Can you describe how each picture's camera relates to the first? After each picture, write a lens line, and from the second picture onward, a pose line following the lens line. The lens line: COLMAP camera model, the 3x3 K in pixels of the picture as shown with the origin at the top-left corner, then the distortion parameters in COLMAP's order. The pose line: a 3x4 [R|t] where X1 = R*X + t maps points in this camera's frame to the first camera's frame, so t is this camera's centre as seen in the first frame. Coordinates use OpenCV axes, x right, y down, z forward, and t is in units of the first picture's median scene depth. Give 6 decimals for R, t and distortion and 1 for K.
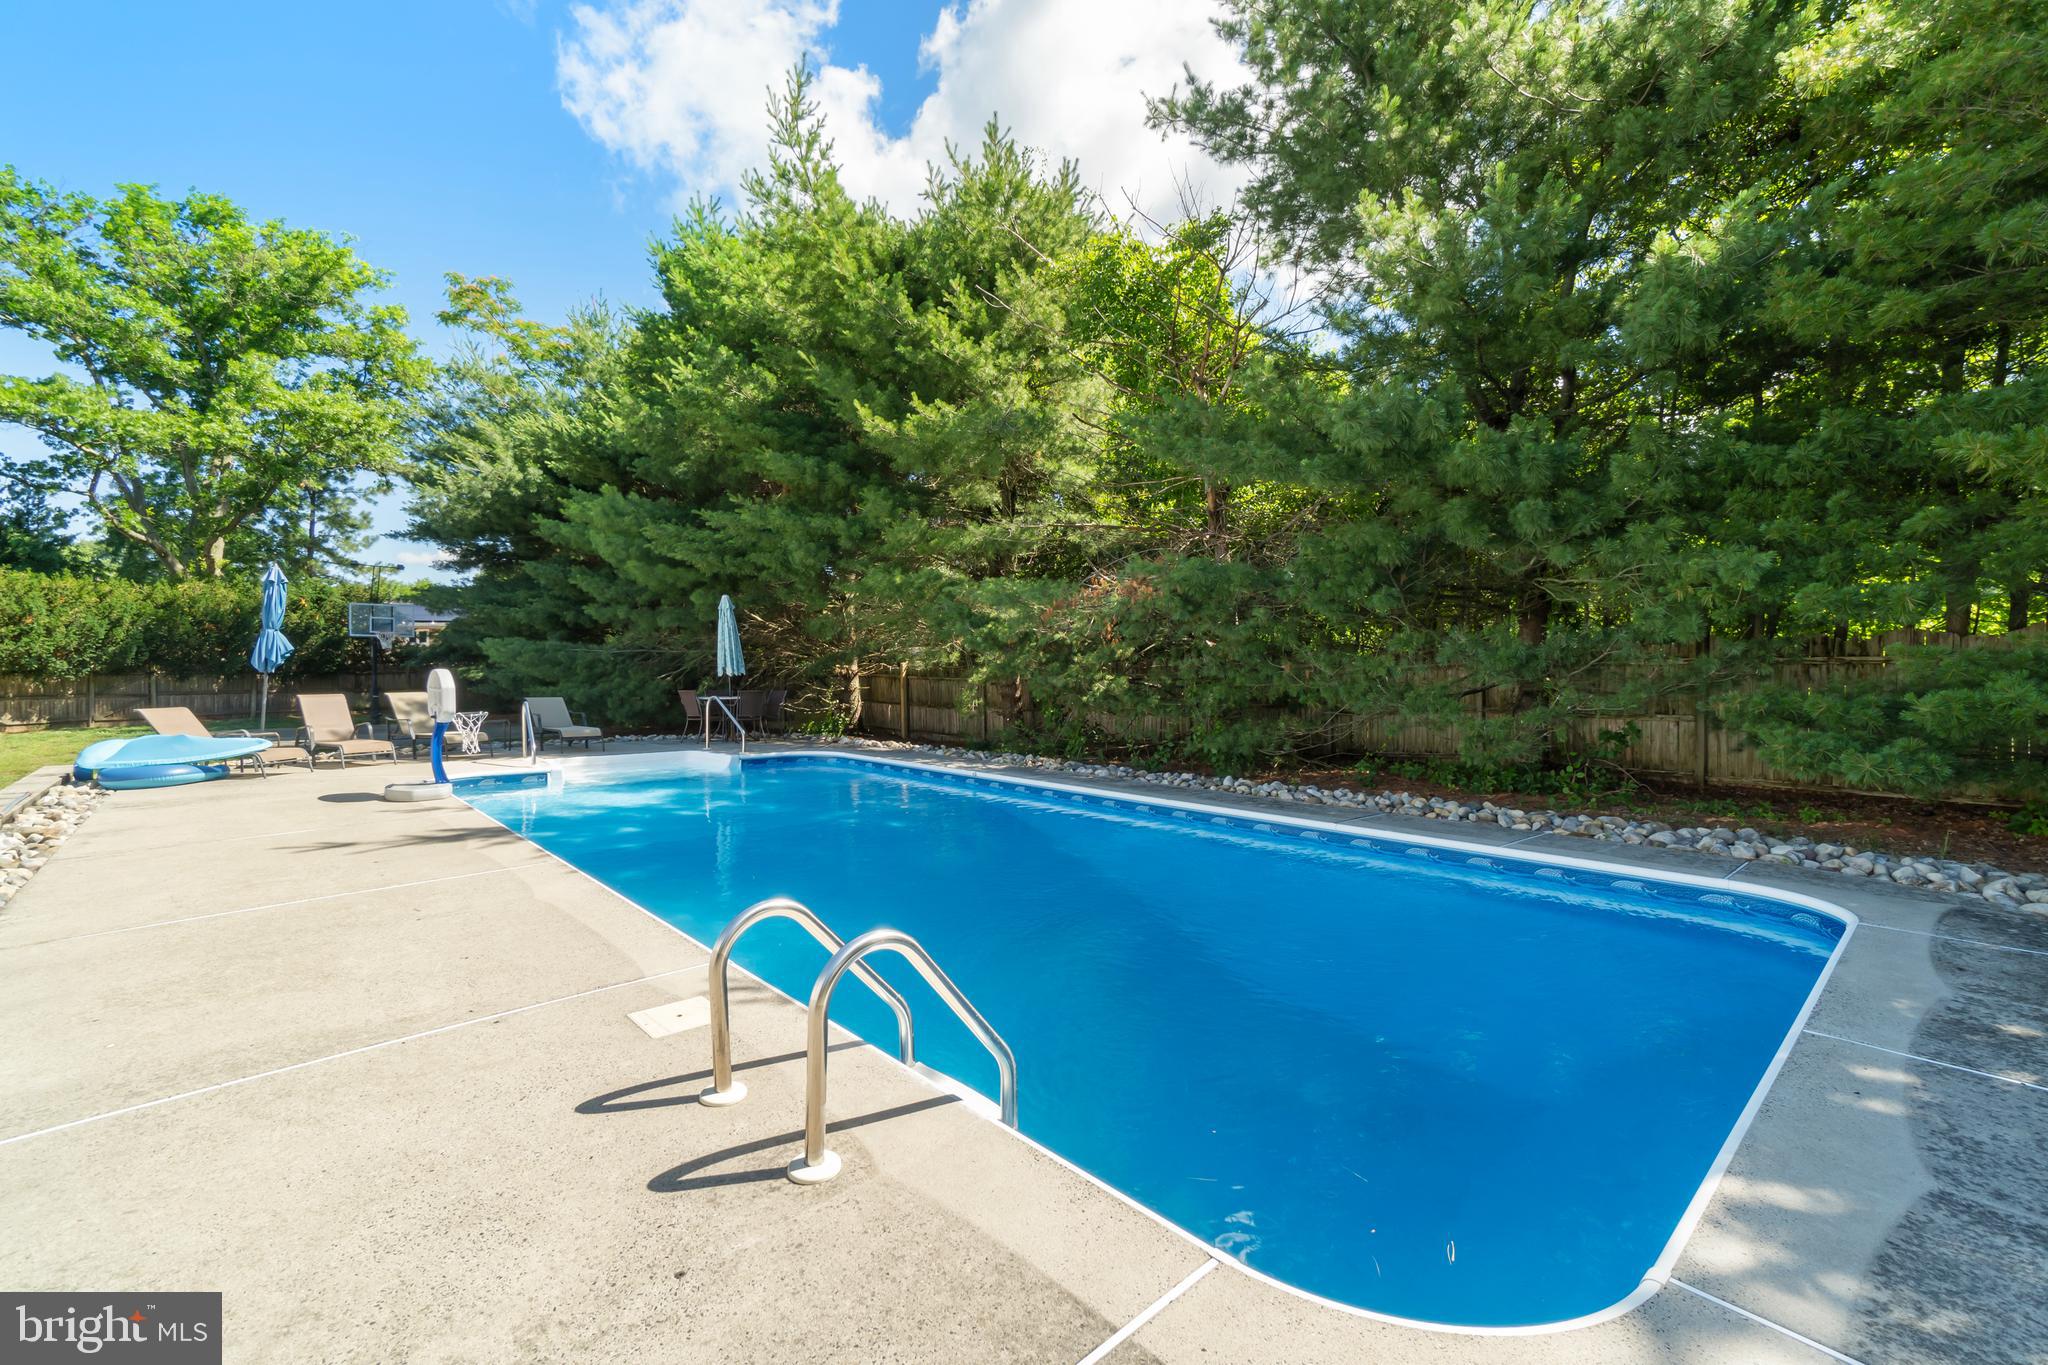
lens RADIAL K [[879.7, 0, 1018.0], [0, 879.7, 674.5], [0, 0, 1]] dist [0.002890, 0.000190]
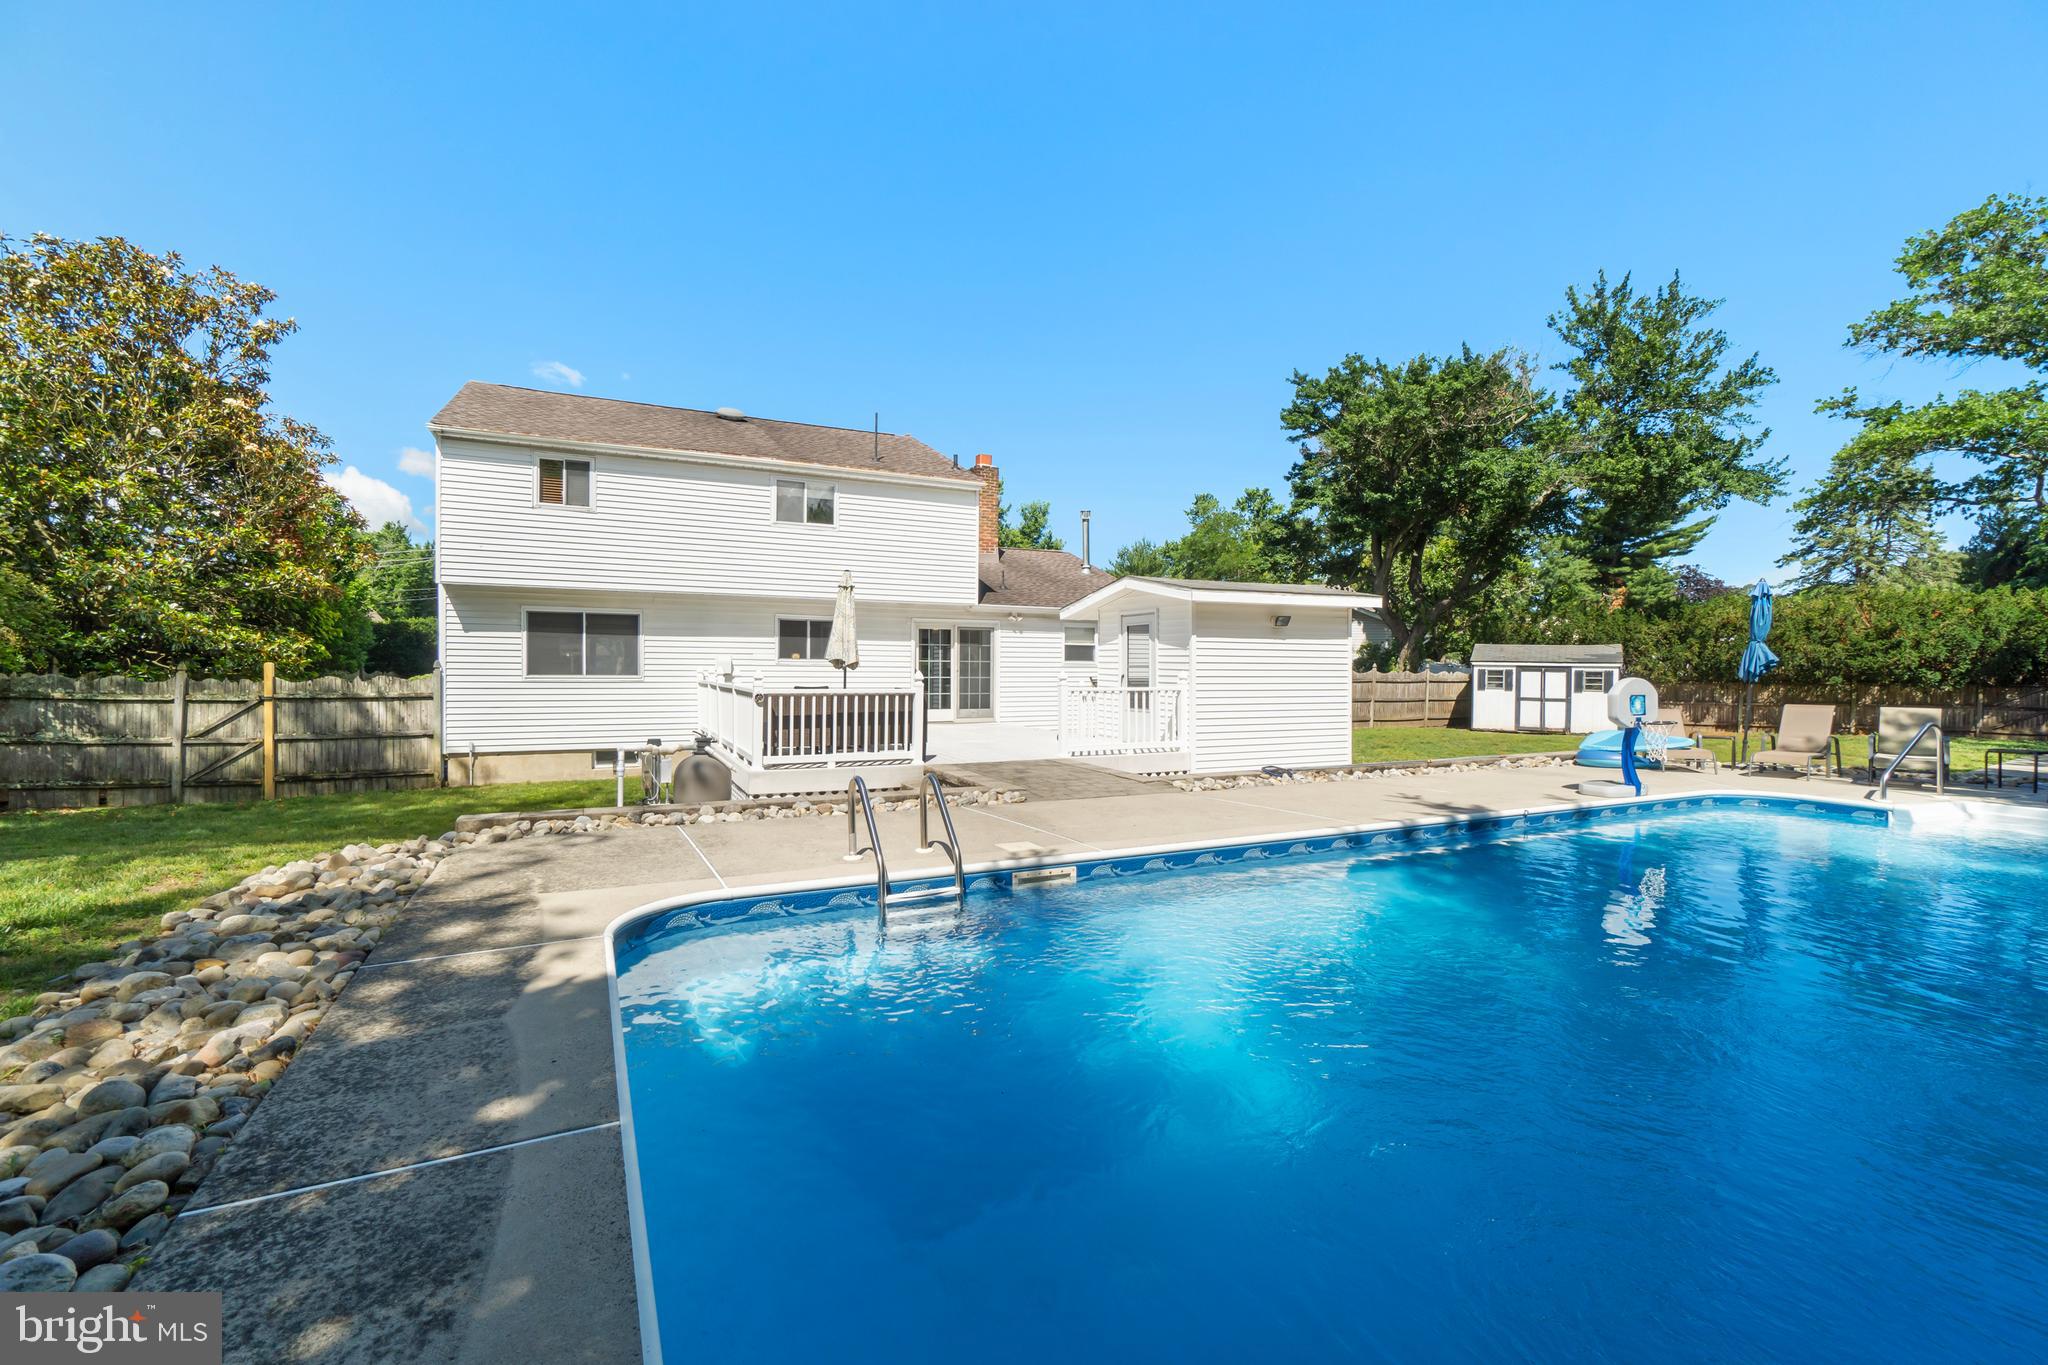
lens RADIAL K [[879.7, 0, 1017.8], [0, 879.7, 674.2], [0, 0, 1]] dist [0.002890, 0.000190]
pose [[-0.263531, 0.007260, -0.964624, 1.595862], [-0.019908, 0.999718, 0.012963, -0.026141], [0.964445, 0.022620, -0.263312, 1.580365]]
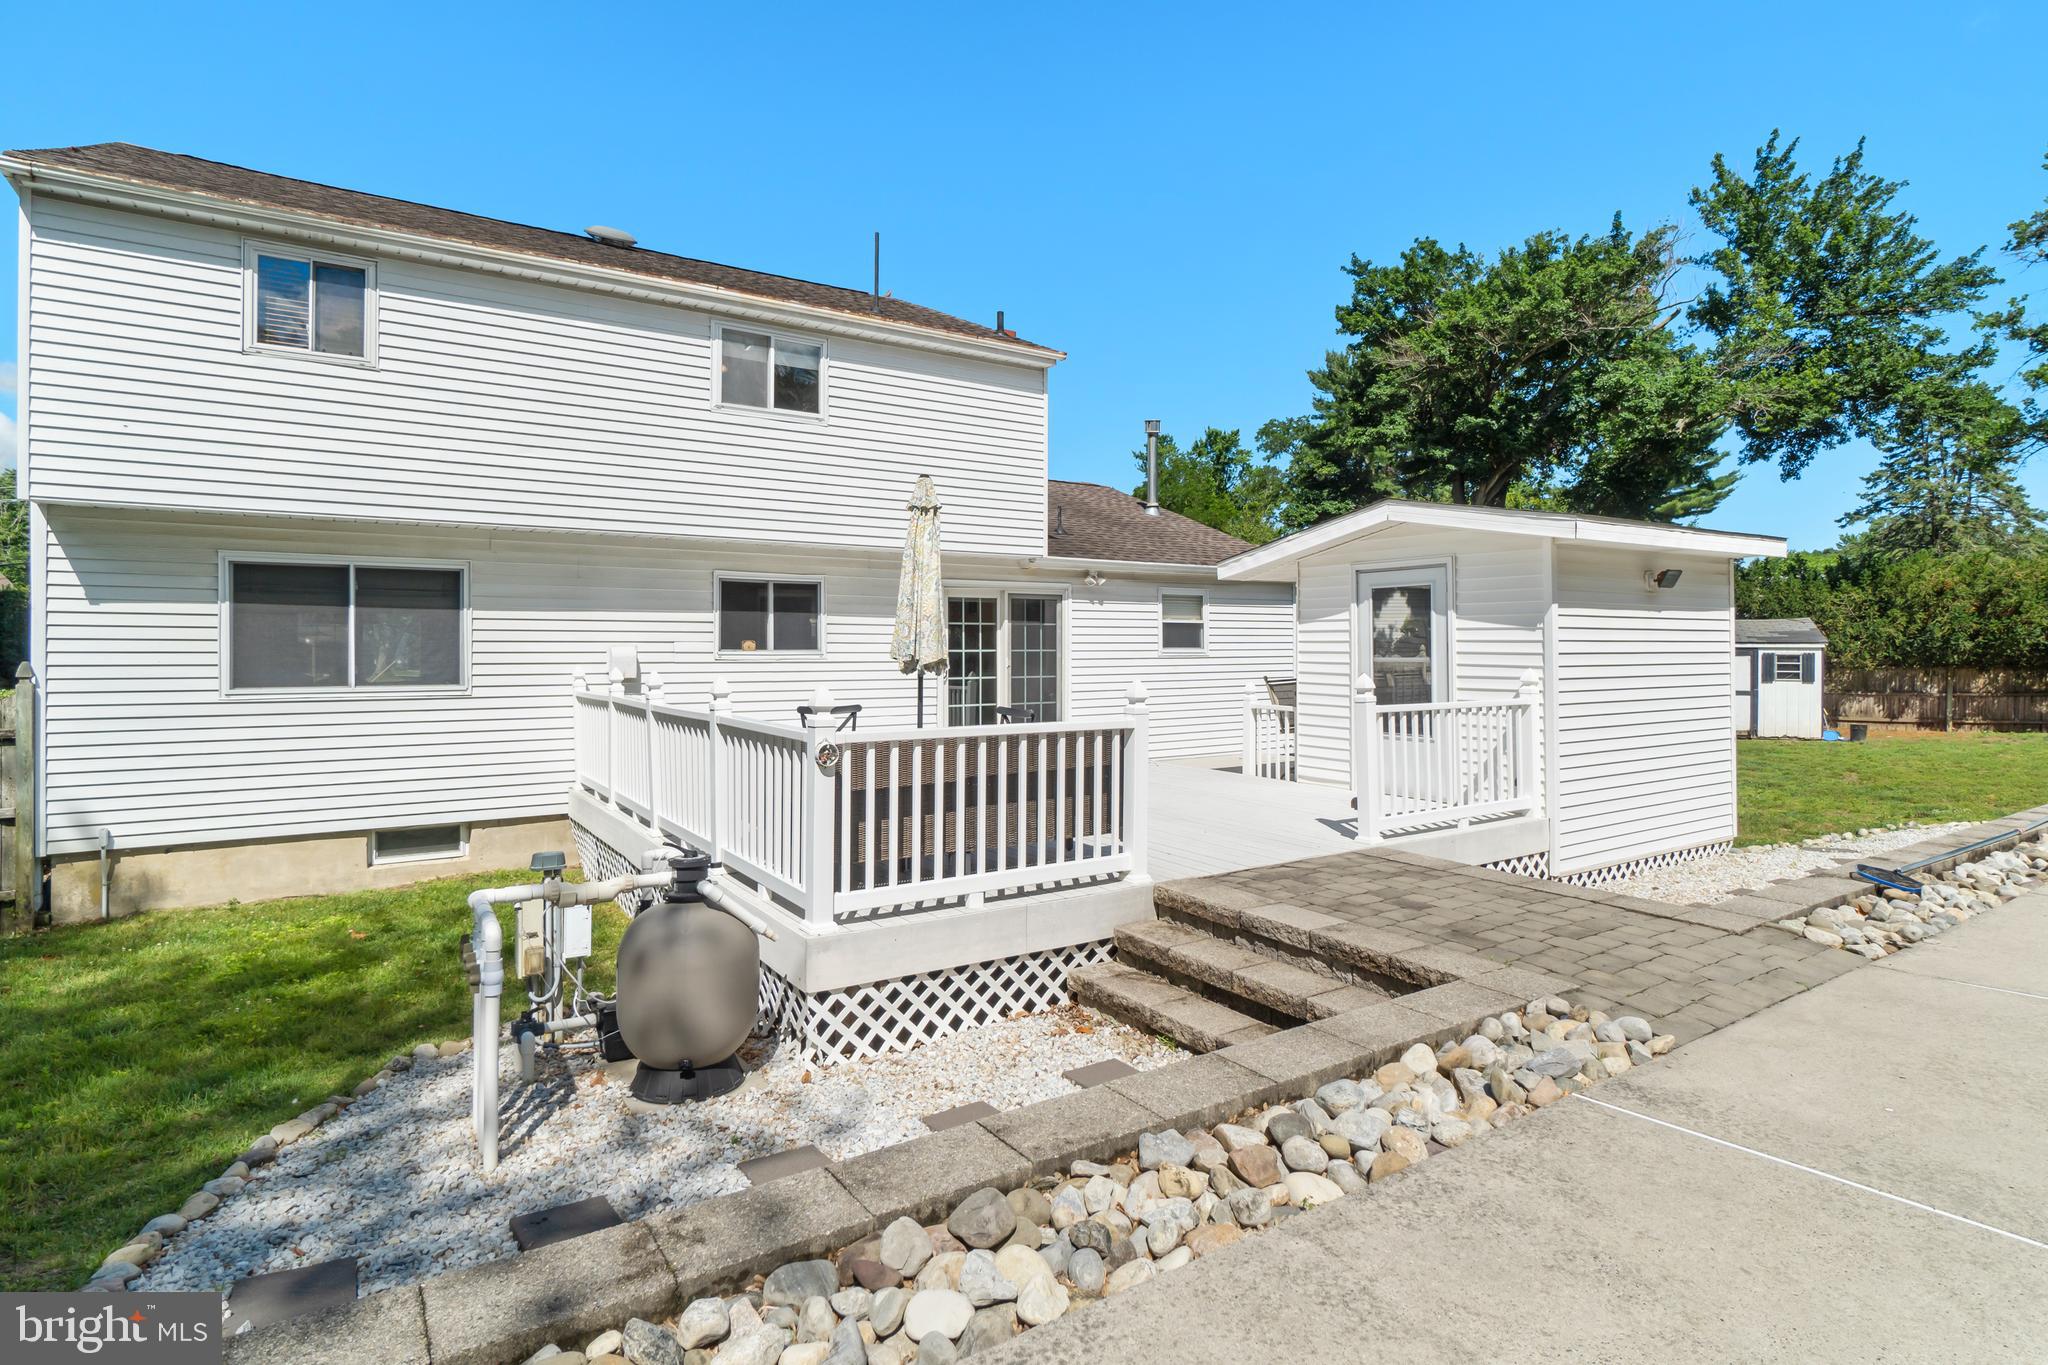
lens RADIAL K [[1049.2, 0, 1026.9], [0, 1049.2, 642.6], [0, 0, 1]] dist [-0.003139, 0.001695]
pose [[-0.134999, -0.004607, -0.990835, 0.171554], [-0.011824, 0.999925, -0.003038, -0.050533], [0.990775, 0.011306, -0.135043, 0.237886]]
